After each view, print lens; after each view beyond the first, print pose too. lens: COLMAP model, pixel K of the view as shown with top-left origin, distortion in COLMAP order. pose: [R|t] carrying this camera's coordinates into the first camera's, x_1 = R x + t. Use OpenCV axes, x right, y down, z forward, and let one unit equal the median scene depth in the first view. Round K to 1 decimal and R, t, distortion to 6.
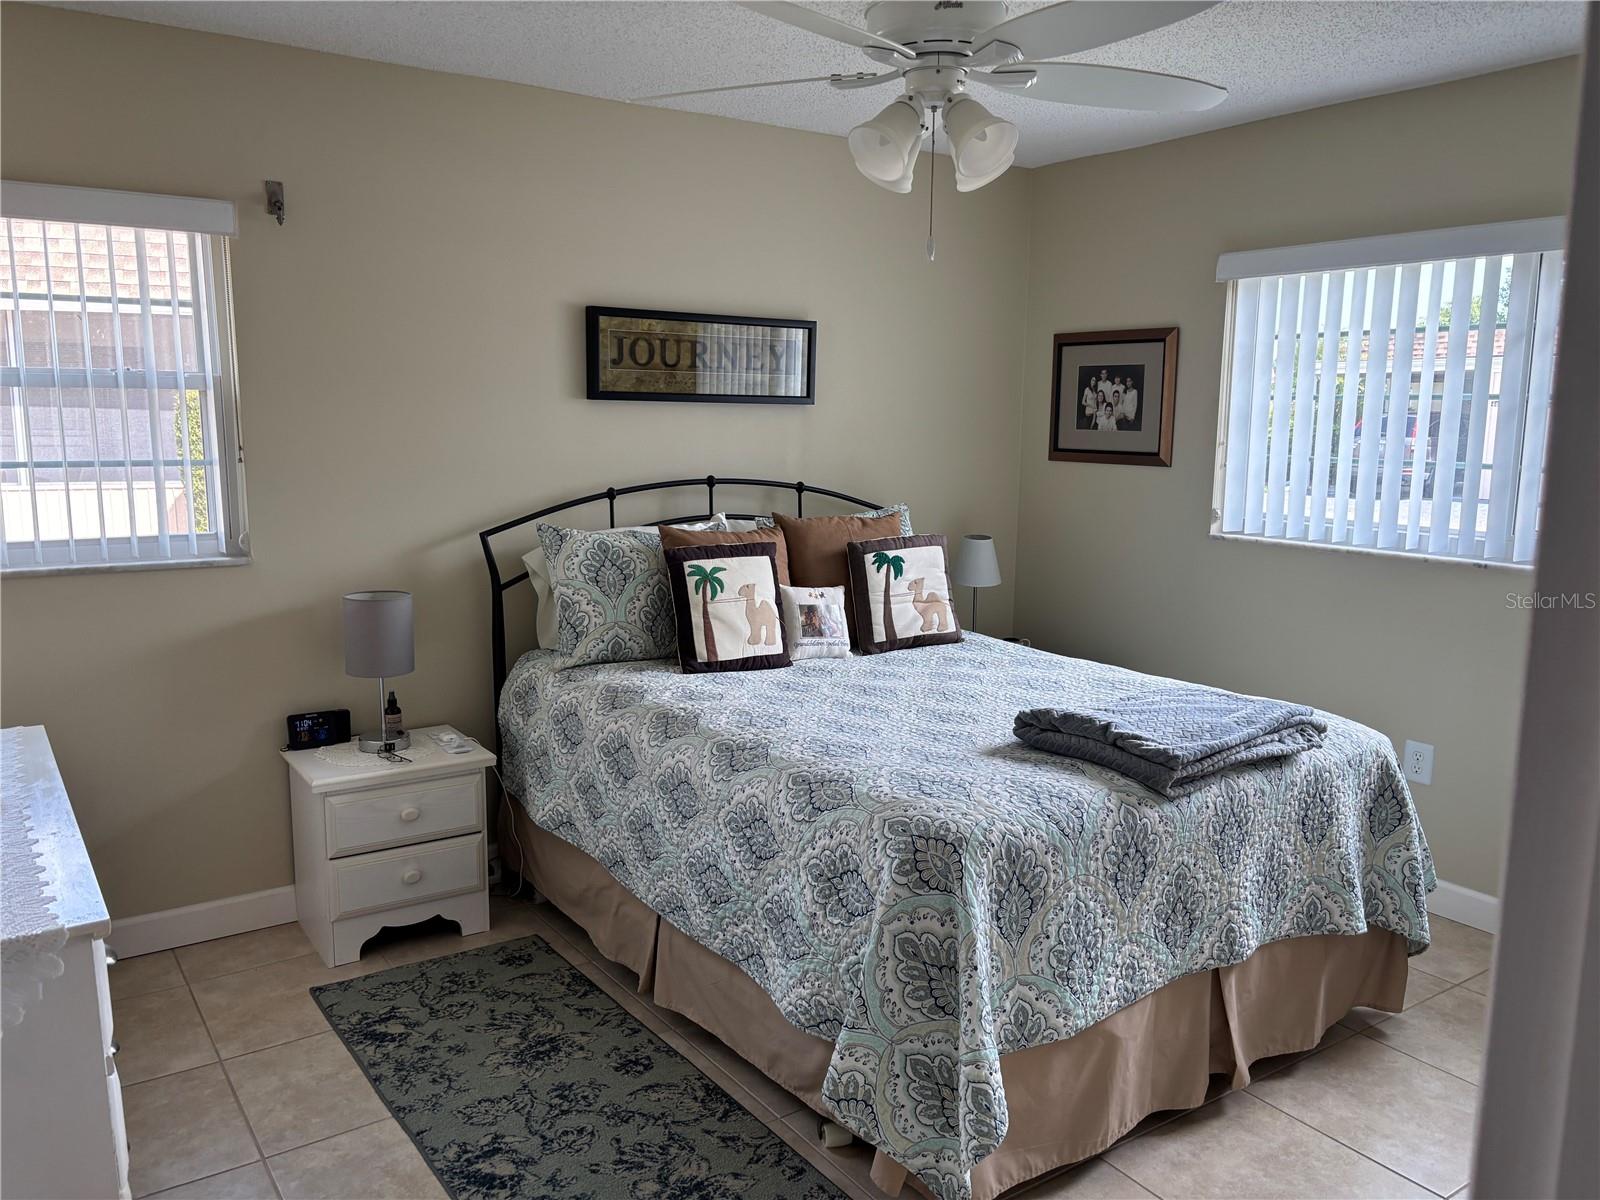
lens RADIAL K [[1227.0, 0, 792.2], [0, 1227.0, 607.4], [0, 0, 1]] dist [0.019659, 0.005600]
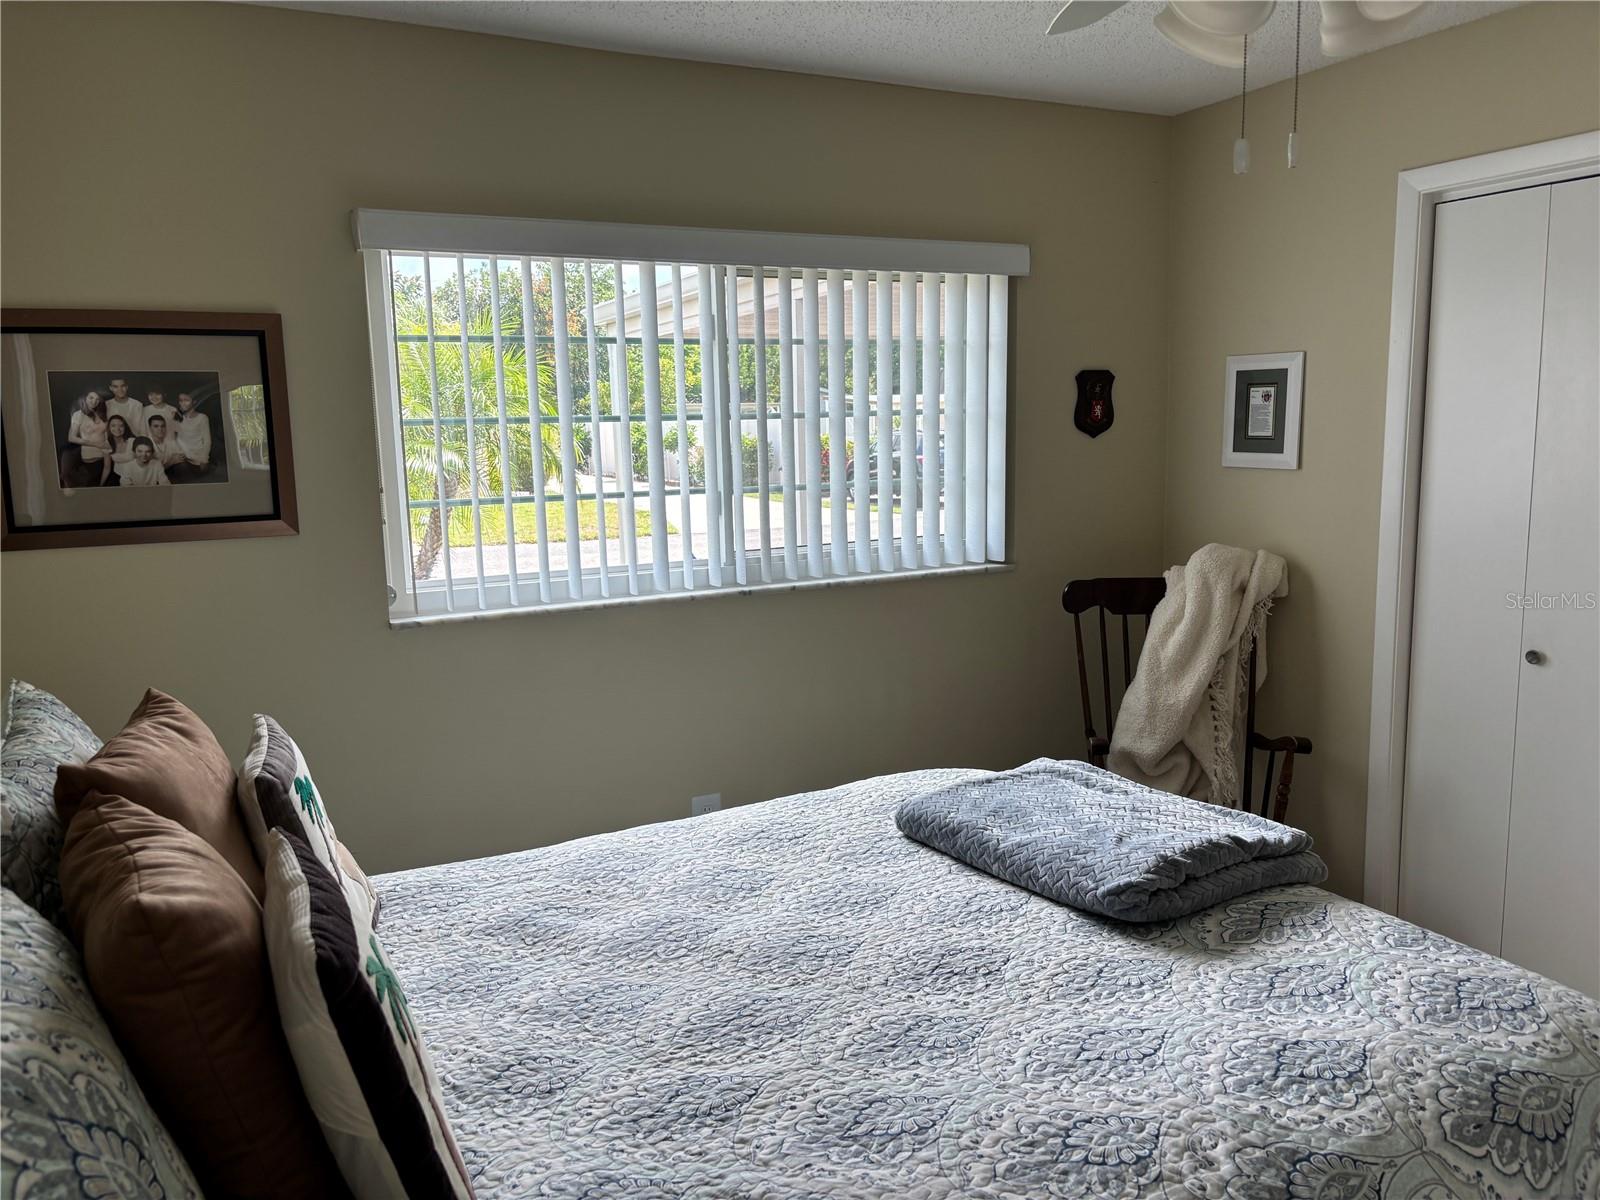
lens RADIAL K [[1192.0, 0, 800.0], [0, 1192.0, 600.0], [0, 0, 1]] dist [0.058016, -0.086163]
pose [[0.113421, -0.144345, 0.983006, -0.273429], [0.184235, 0.975287, 0.121954, -0.106887], [-0.976316, 0.167272, 0.137212, 0.651927]]
